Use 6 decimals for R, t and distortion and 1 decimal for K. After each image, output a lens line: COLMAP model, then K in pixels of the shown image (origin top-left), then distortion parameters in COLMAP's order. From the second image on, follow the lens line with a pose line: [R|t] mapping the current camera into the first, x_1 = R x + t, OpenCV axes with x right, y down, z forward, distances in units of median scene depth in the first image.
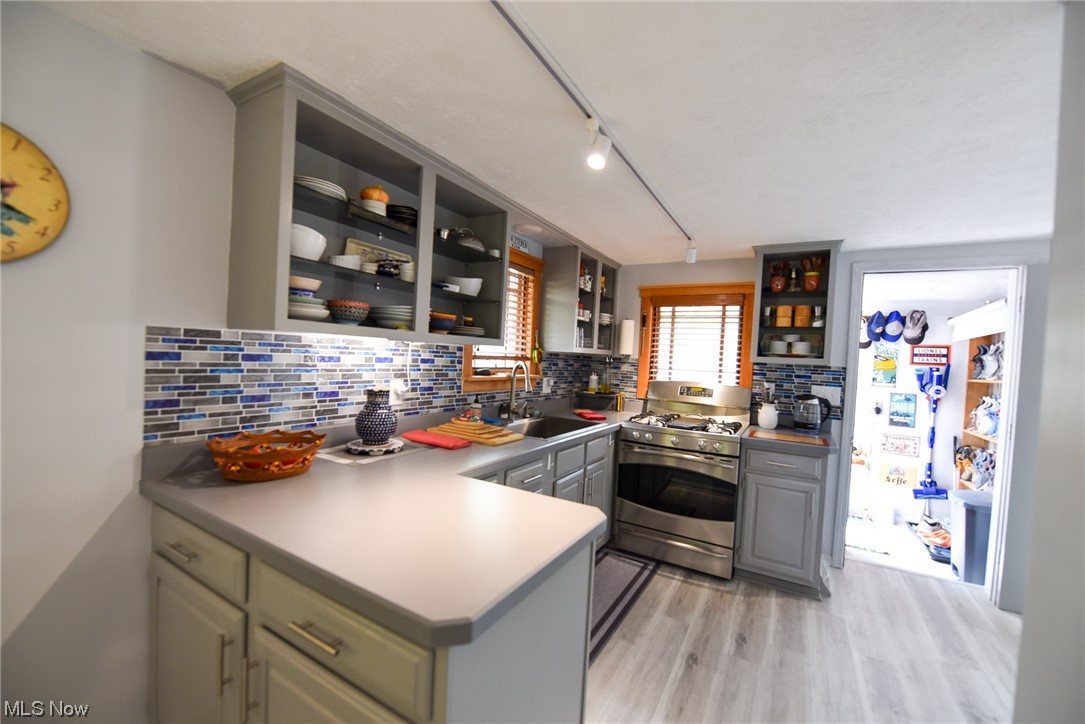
lens RADIAL K [[434.7, 0, 544.7], [0, 434.7, 360.2], [0, 0, 1]] dist [-0.014057, -0.002180]
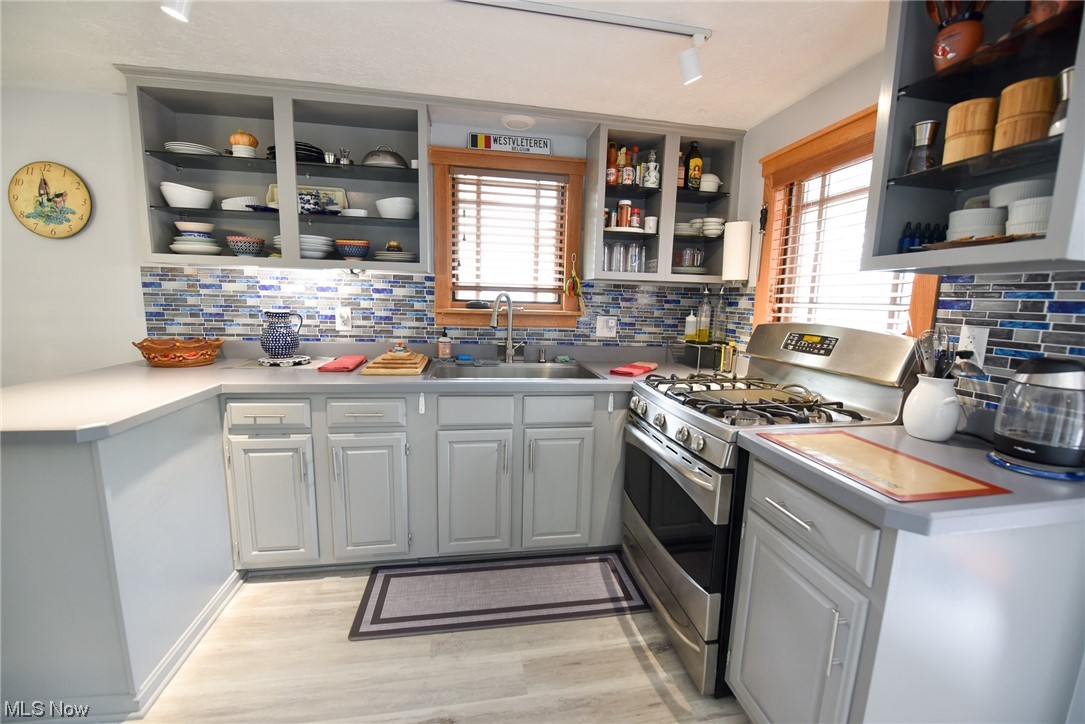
lens RADIAL K [[434.7, 0, 547.8], [0, 434.7, 361.8], [0, 0, 1]] dist [-0.014057, -0.002180]
pose [[0.644995, 0.078481, -0.760146, 0.615606], [-0.004490, 0.995085, 0.098927, 0.052092], [0.764173, -0.060394, 0.642177, 0.502553]]
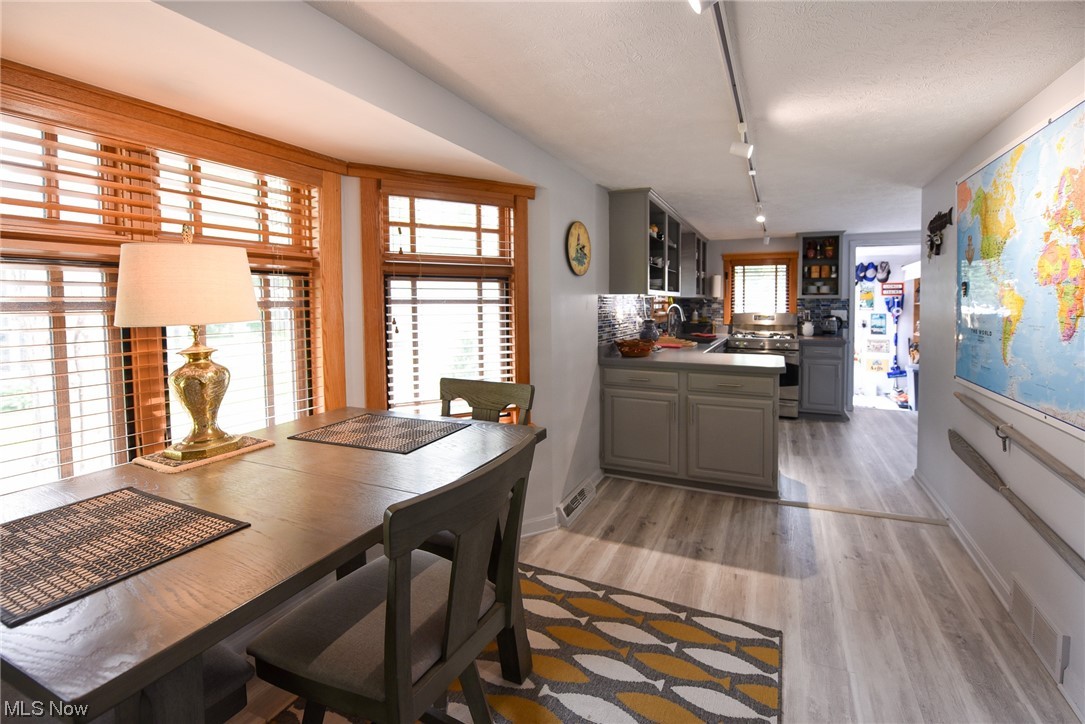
lens RADIAL K [[434.7, 0, 592.4], [0, 434.7, 303.5], [0, 0, 1]] dist [-0.014057, -0.002180]
pose [[0.991955, -0.047749, 0.117239, -0.560239], [0.047964, 0.998849, 0.000991, -0.017113], [-0.117151, 0.004640, 0.993103, -0.647242]]
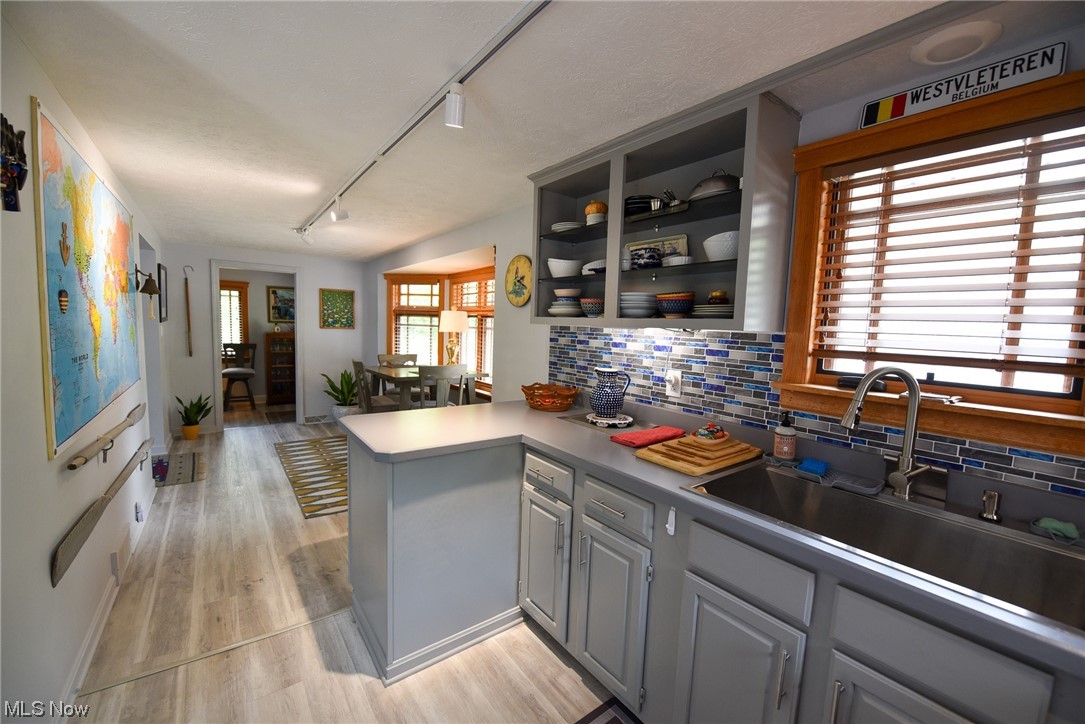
lens RADIAL K [[434.7, 0, 538.5], [0, 434.7, 362.5], [0, 0, 1]] dist [-0.014057, -0.002180]
pose [[-0.393778, 0.014854, -0.919086, 0.474905], [-0.066664, 0.996775, 0.044672, 0.004408], [0.916785, 0.078861, -0.391518, 0.806337]]
